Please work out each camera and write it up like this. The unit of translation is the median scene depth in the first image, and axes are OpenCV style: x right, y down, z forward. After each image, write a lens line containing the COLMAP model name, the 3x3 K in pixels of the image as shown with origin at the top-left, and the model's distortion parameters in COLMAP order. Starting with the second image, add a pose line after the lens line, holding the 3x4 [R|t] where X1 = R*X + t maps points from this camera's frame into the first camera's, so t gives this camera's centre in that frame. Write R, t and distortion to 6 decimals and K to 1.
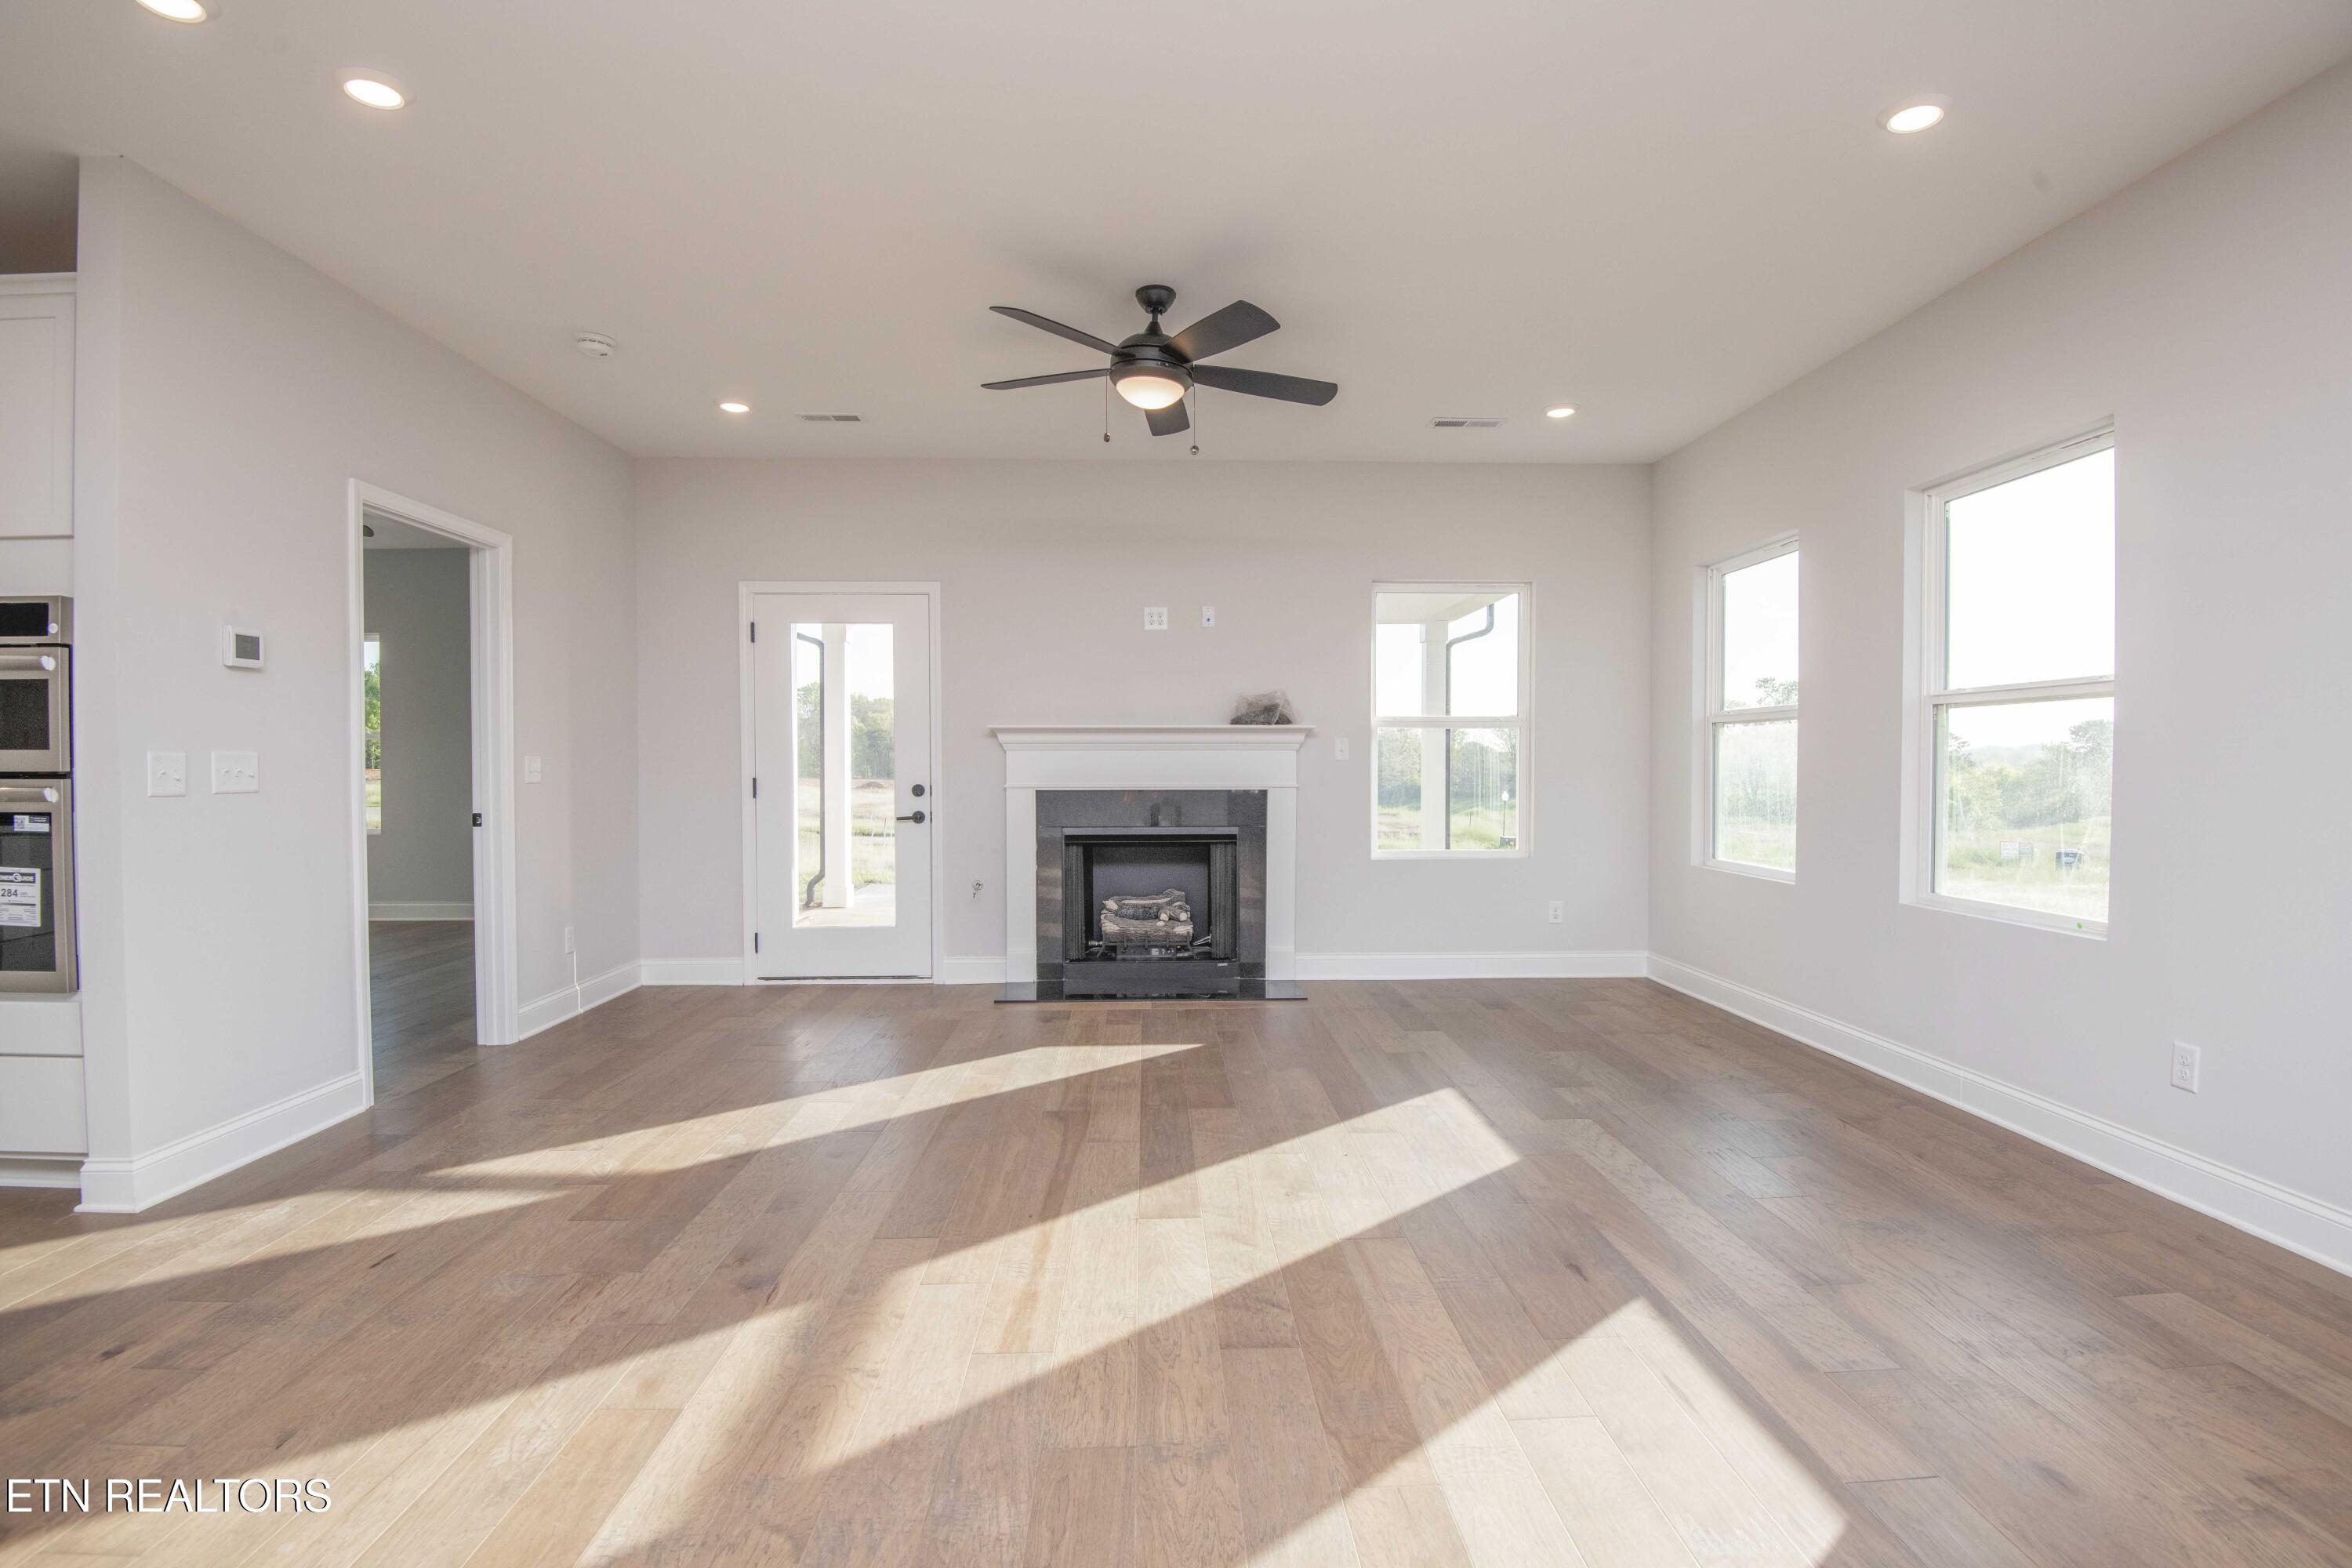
lens RADIAL K [[1087.4, 0, 1184.7], [0, 1087.4, 786.1], [0, 0, 1]] dist [-0.015108, -0.016463]
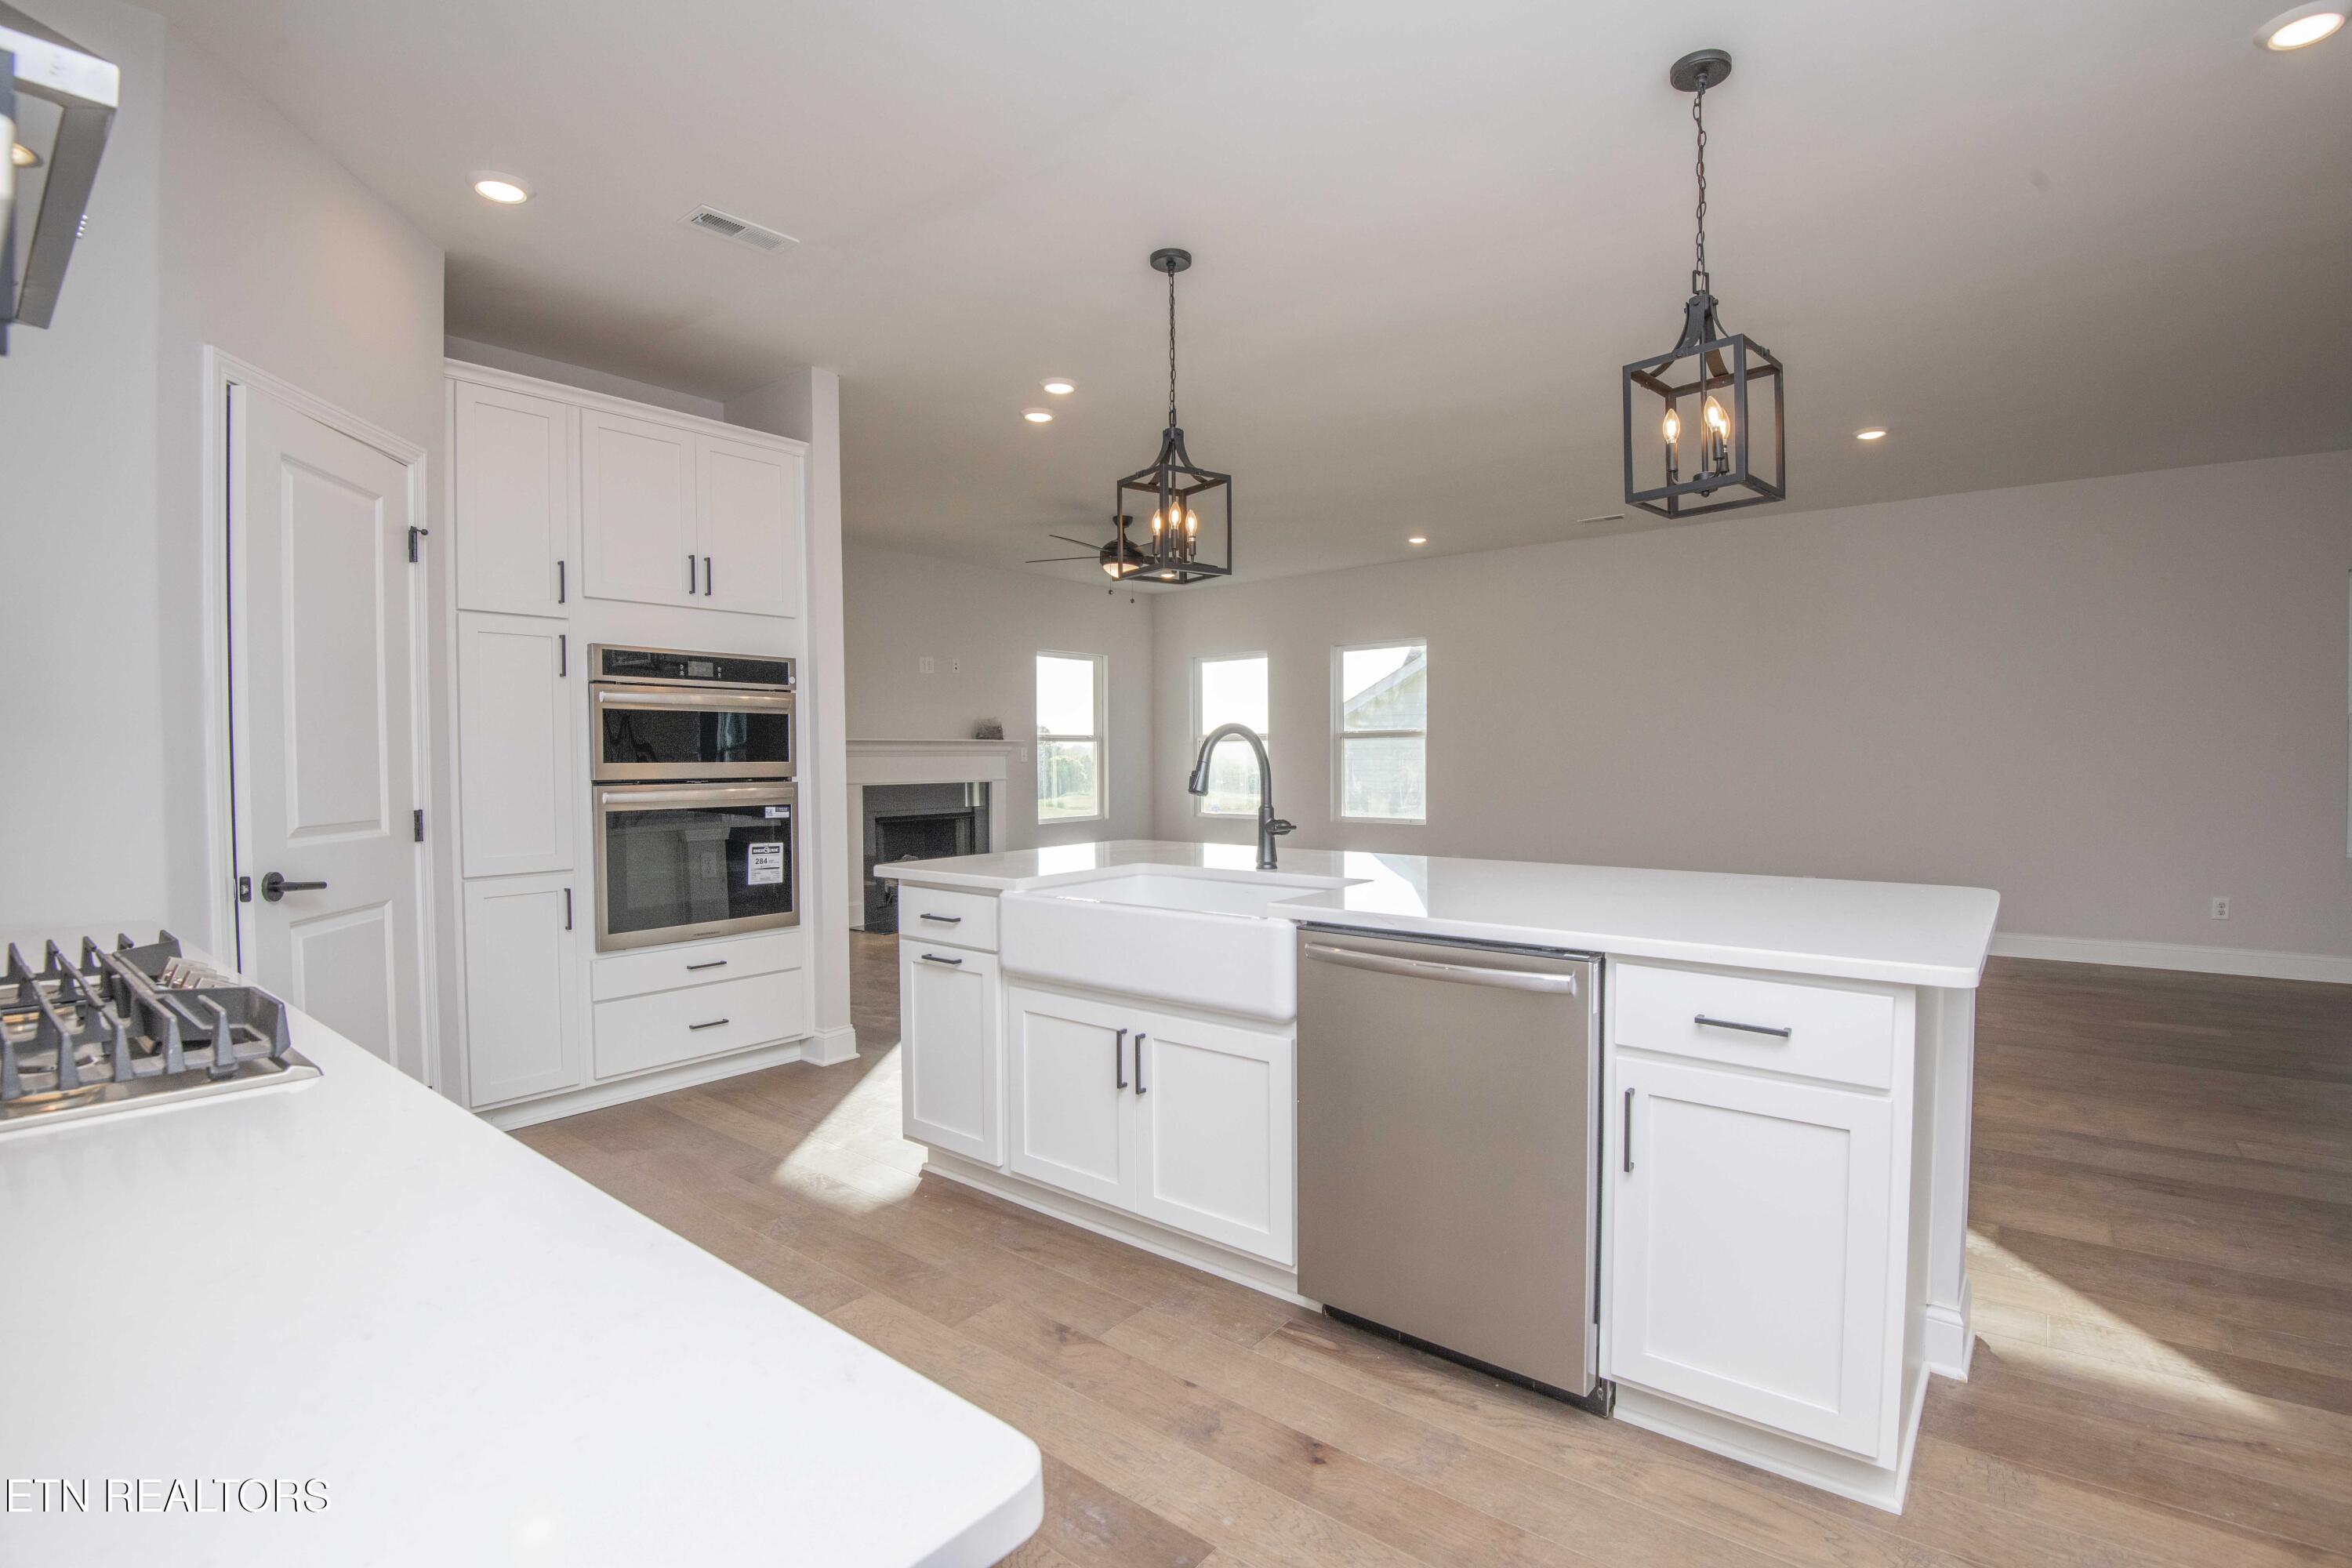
lens RADIAL K [[1087.4, 0, 1184.7], [0, 1087.4, 786.1], [0, 0, 1]] dist [-0.015108, -0.016463]
pose [[0.653931, -0.025322, 0.756130, -1.461217], [0.024320, 0.999627, 0.012444, -0.004609], [-0.756163, 0.010252, 0.654303, -0.336596]]
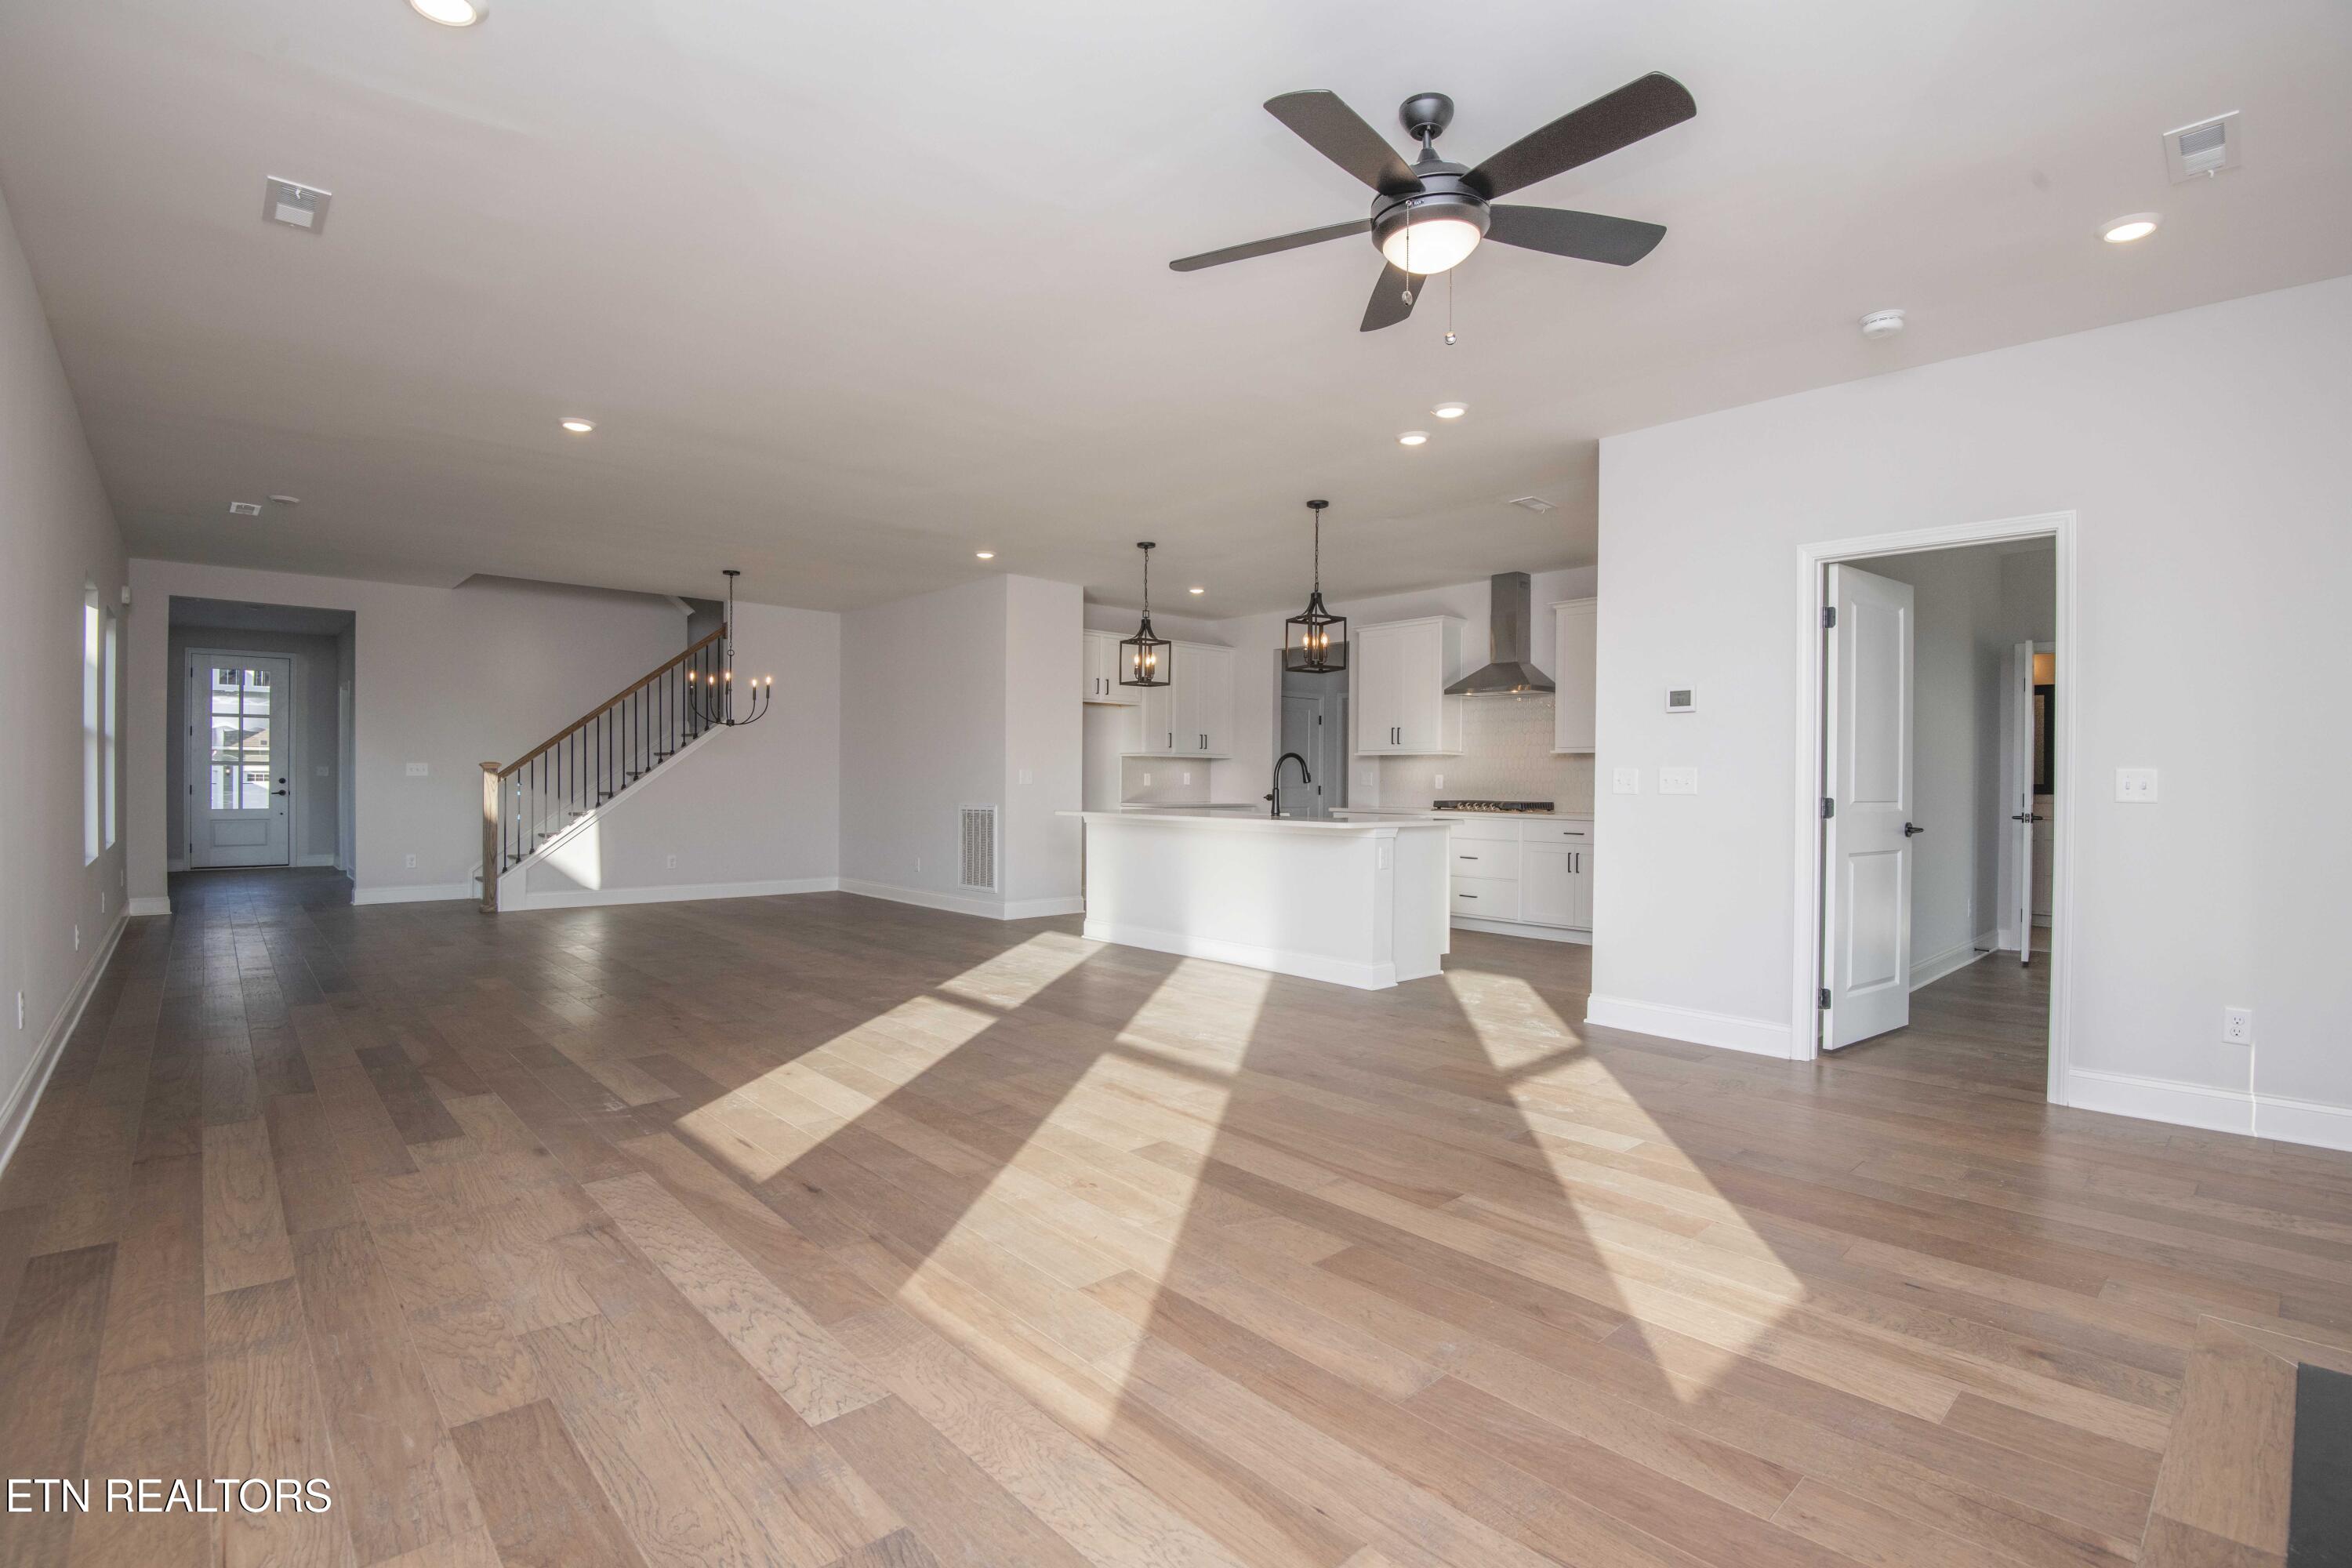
lens RADIAL K [[1084.6, 0, 1181.4], [0, 1084.6, 788.3], [0, 0, 1]] dist [-0.000109, -0.028760]
pose [[-0.759774, 0.000234, -0.650188, 0.577680], [-0.022125, 0.999411, 0.026213, -0.024448], [0.649811, 0.034302, -0.759321, 1.501729]]
